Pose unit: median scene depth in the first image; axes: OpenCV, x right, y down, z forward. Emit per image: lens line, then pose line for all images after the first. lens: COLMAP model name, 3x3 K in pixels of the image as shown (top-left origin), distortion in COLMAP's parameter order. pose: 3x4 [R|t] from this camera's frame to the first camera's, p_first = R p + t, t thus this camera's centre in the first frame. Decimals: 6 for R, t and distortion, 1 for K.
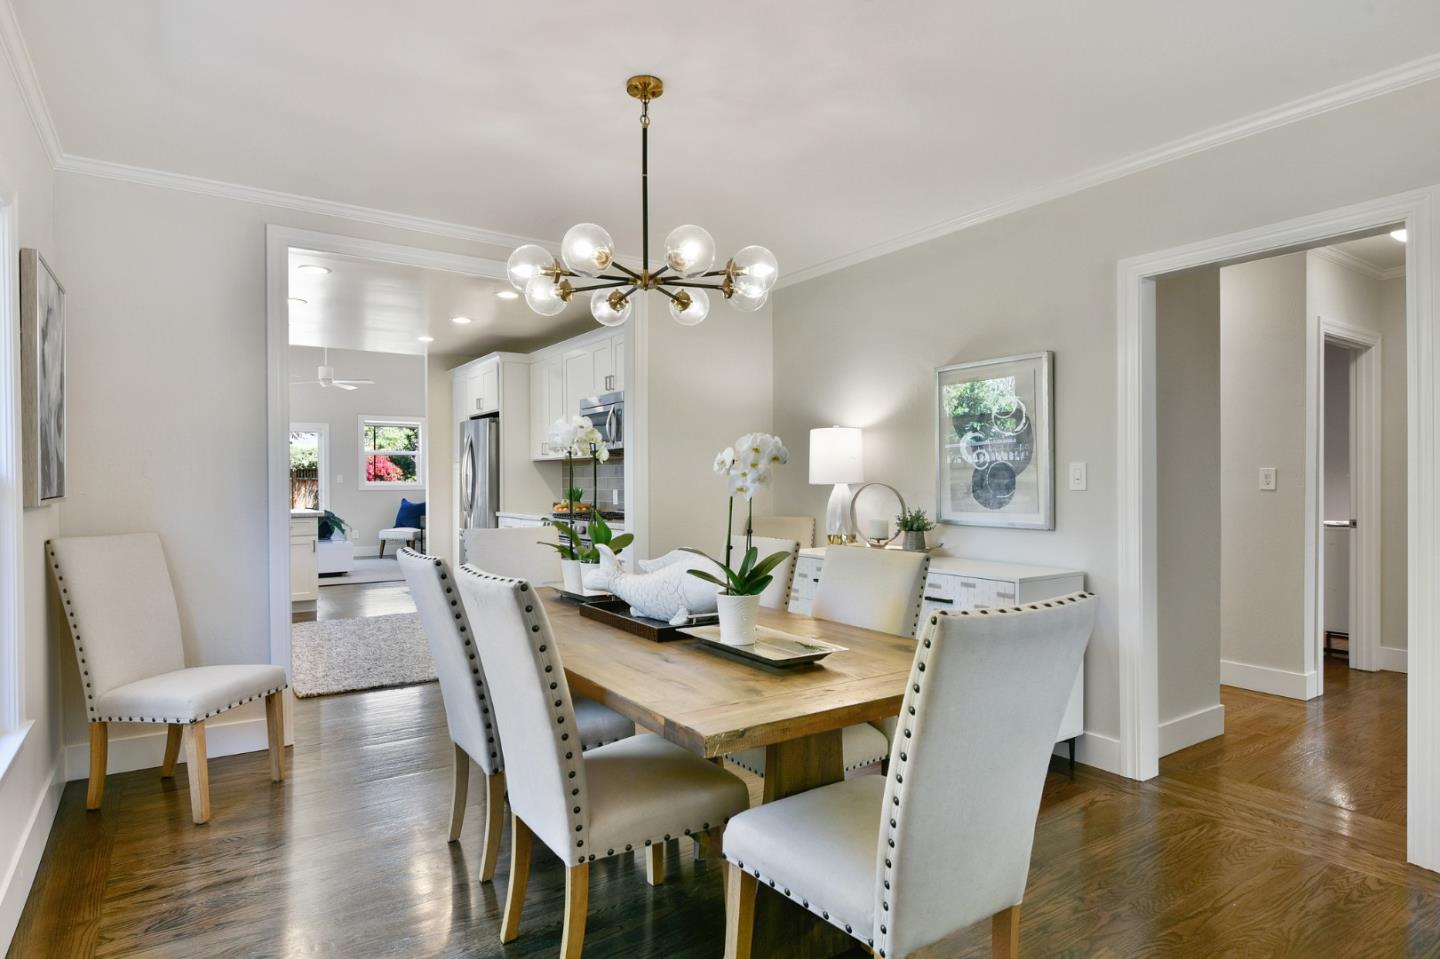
lens RADIAL K [[789.9, 0, 720.0], [0, 789.9, 479.5], [0, 0, 1]] dist [0.004964, -0.000228]
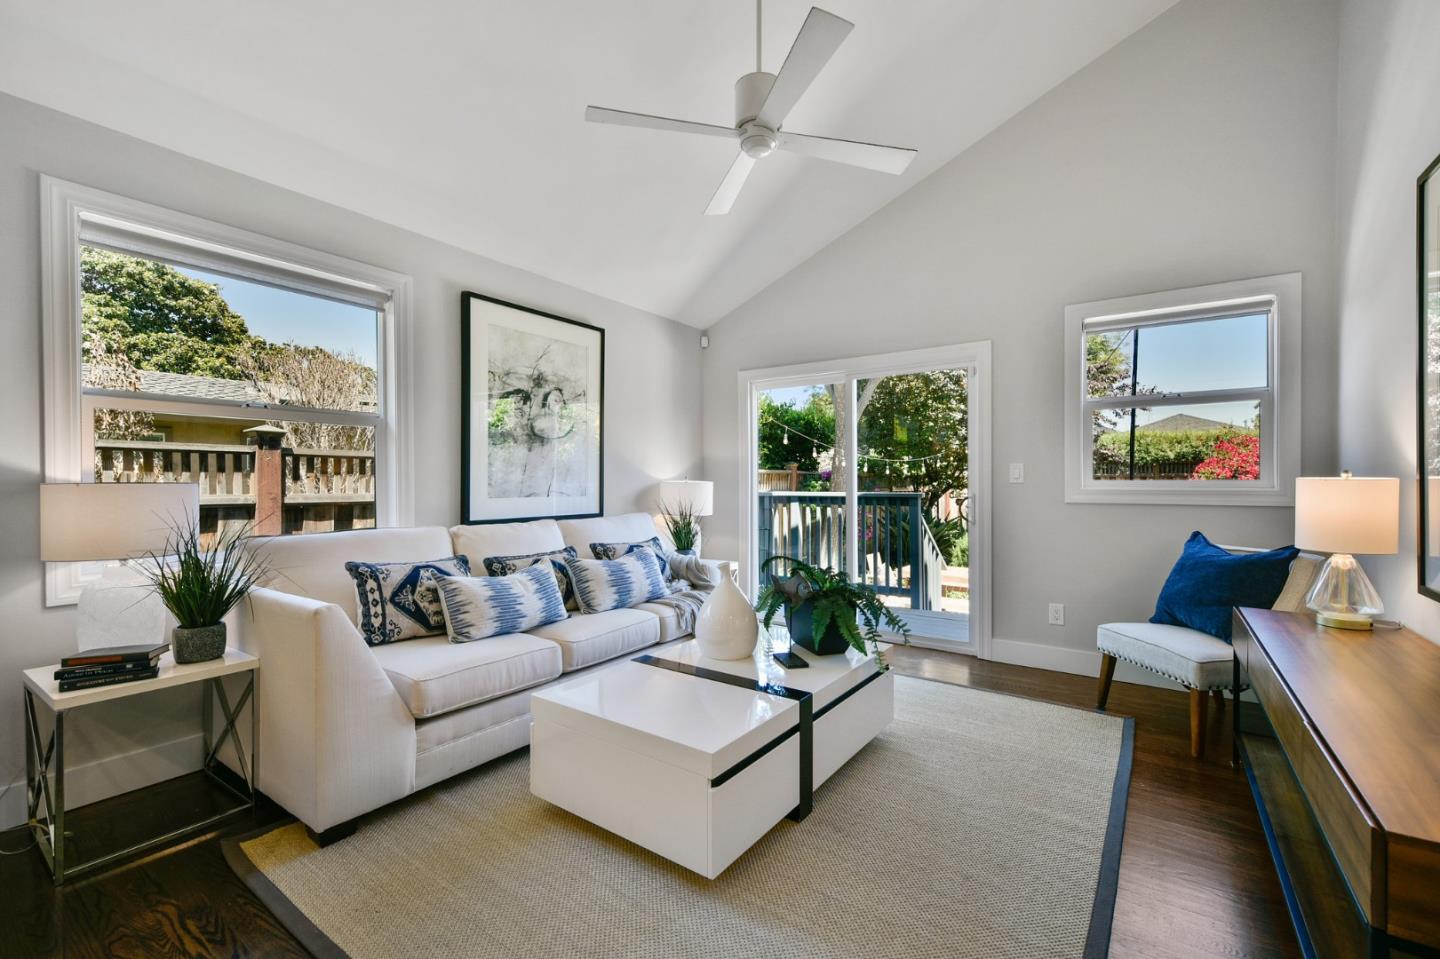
lens RADIAL K [[606.8, 0, 720.0], [0, 606.8, 479.5], [0, 0, 1]] dist [0.001282, -0.000372]
pose [[0.344996, 0.004082, -0.938595, -0.369426], [0.000255, 0.999990, 0.004442, 0.001659], [0.938604, -0.001772, 0.344991, 1.157124]]
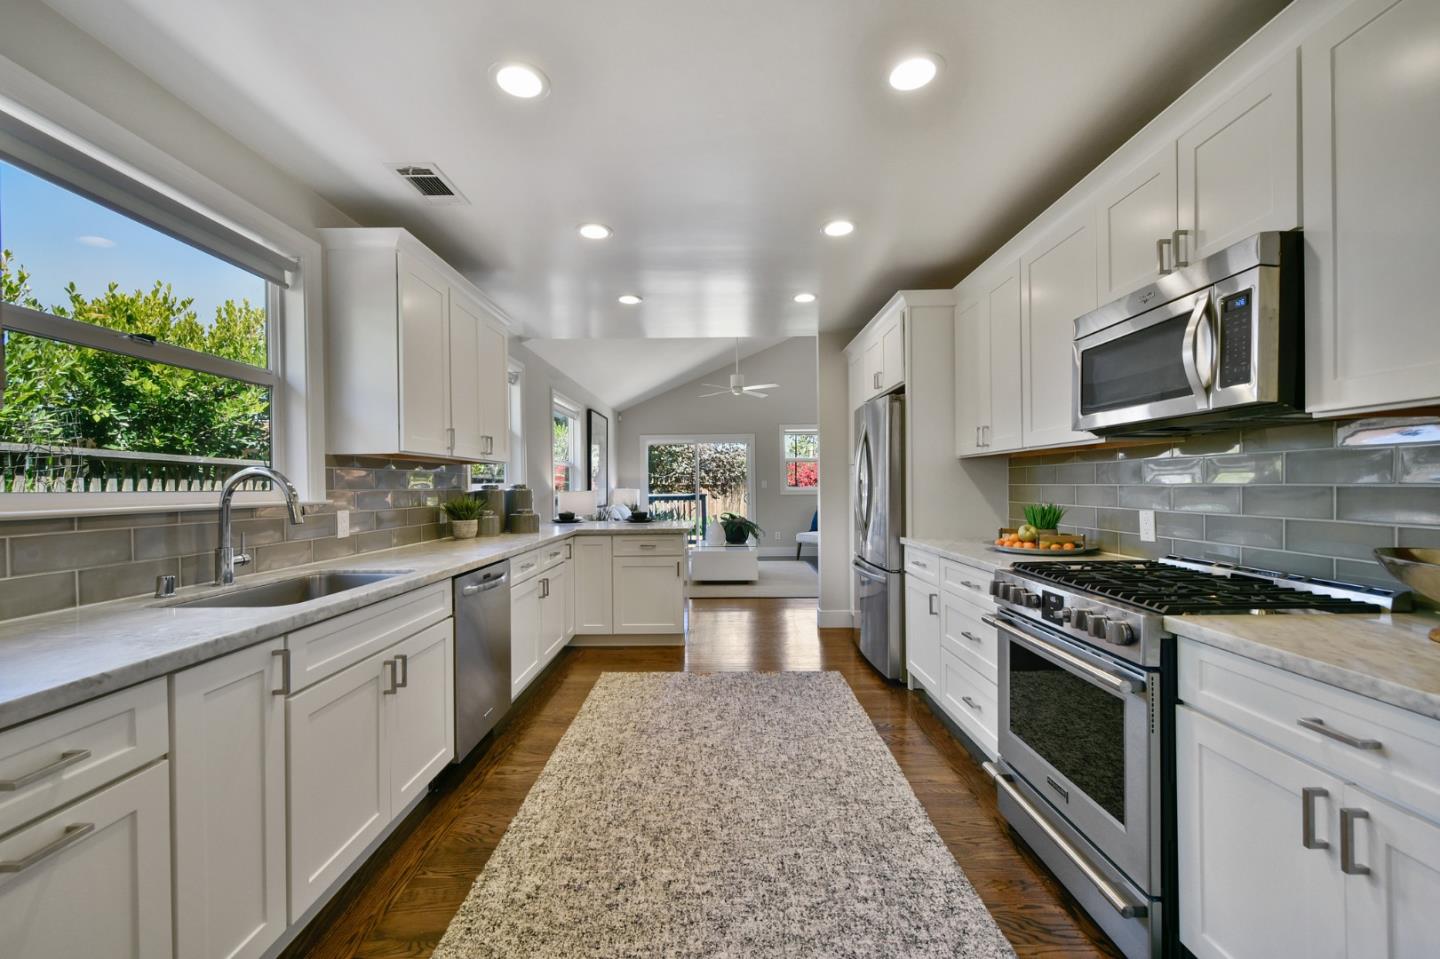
lens RADIAL K [[578.7, 0, 718.2], [0, 578.7, 486.3], [0, 0, 1]] dist [0.005867, -0.000376]
pose [[0.824369, -0.003398, -0.566042, -0.124485], [0.008012, 0.999952, 0.005666, -0.004644], [0.565996, -0.009206, 0.824357, 0.474378]]
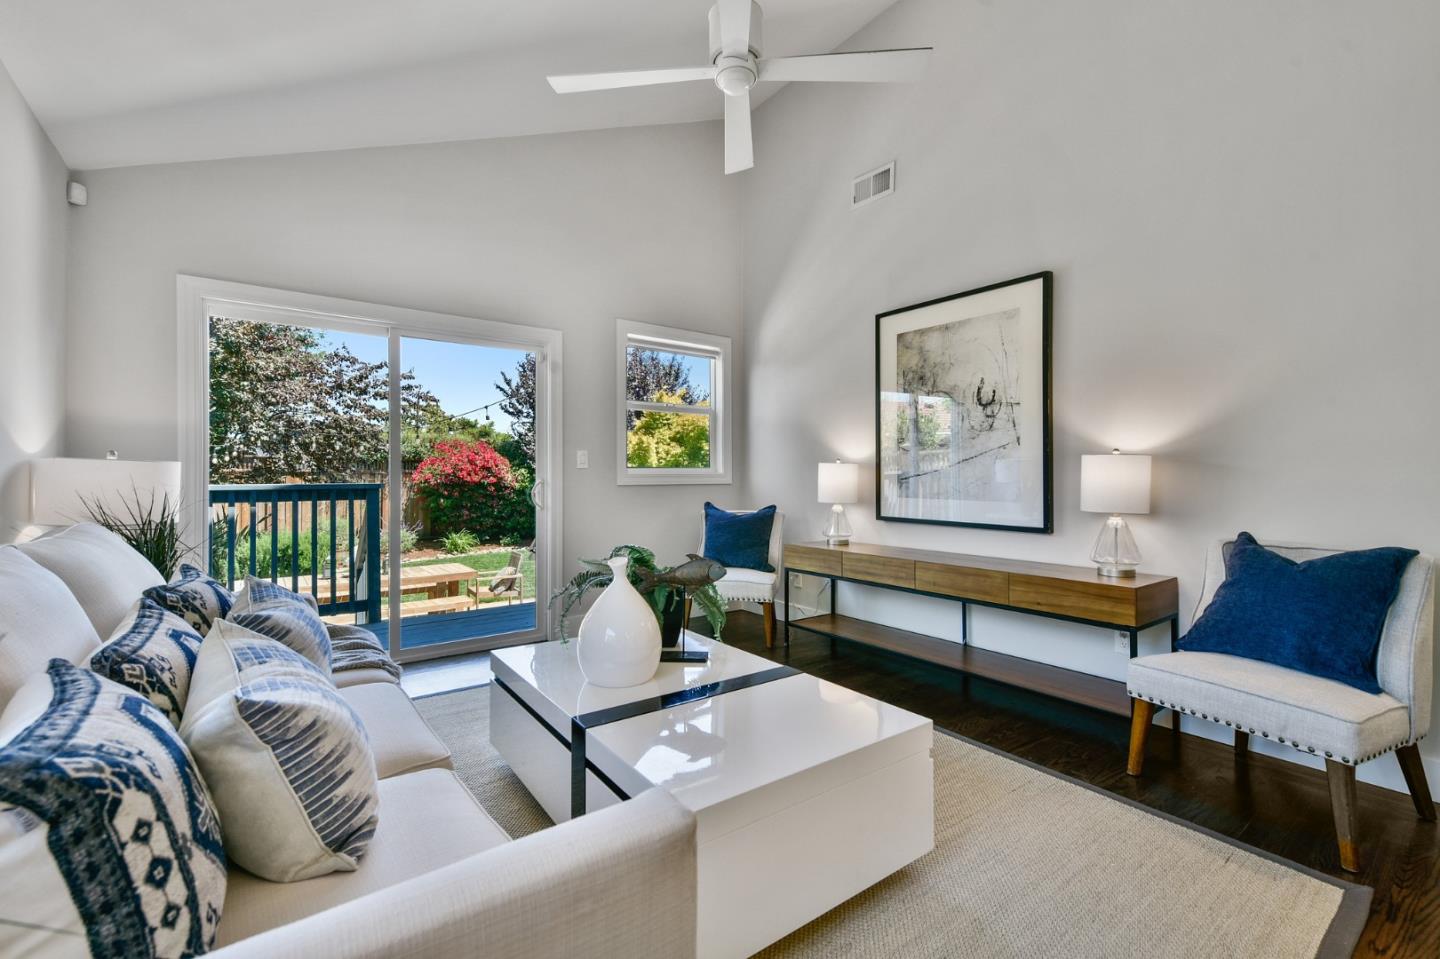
lens RADIAL K [[606.8, 0, 720.0], [0, 606.8, 479.5], [0, 0, 1]] dist [0.001282, -0.000372]
pose [[0.998770, 0.003082, 0.049487, -0.651531], [-0.003276, 0.999987, 0.003853, 0.014023], [-0.049474, -0.004011, 0.998767, 1.016060]]
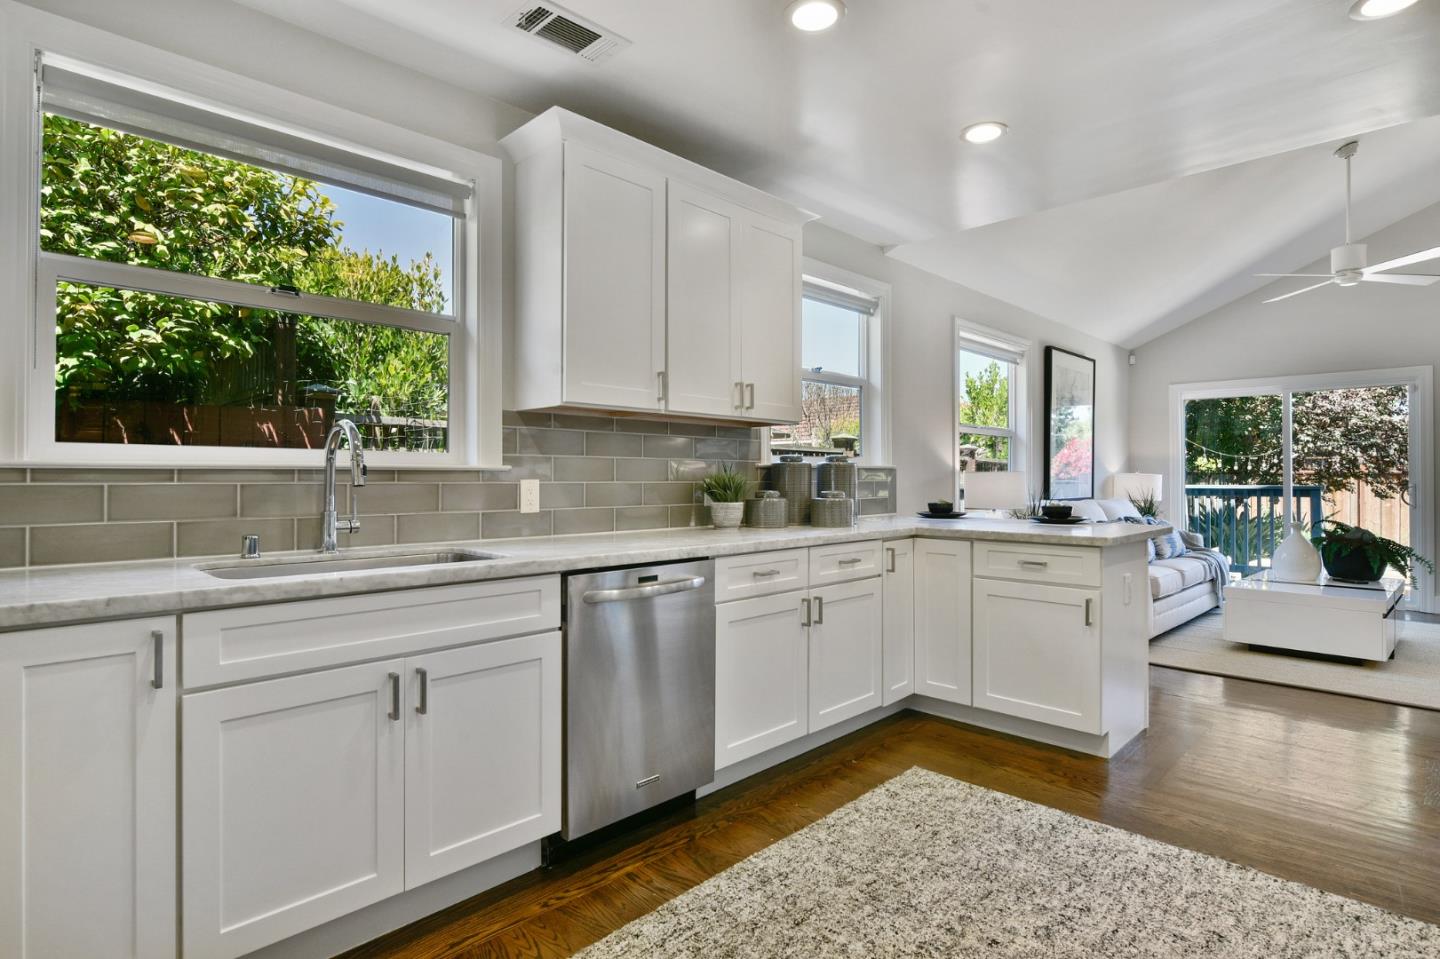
lens RADIAL K [[746.3, 0, 714.8], [0, 746.3, 473.9], [0, 0, 1]] dist [-0.006650, -0.000717]
pose [[0.186515, -0.000475, -0.982452, -0.131267], [-0.000514, 1.000000, -0.000581, 0.006829], [0.982452, 0.000613, 0.186515, 0.648001]]
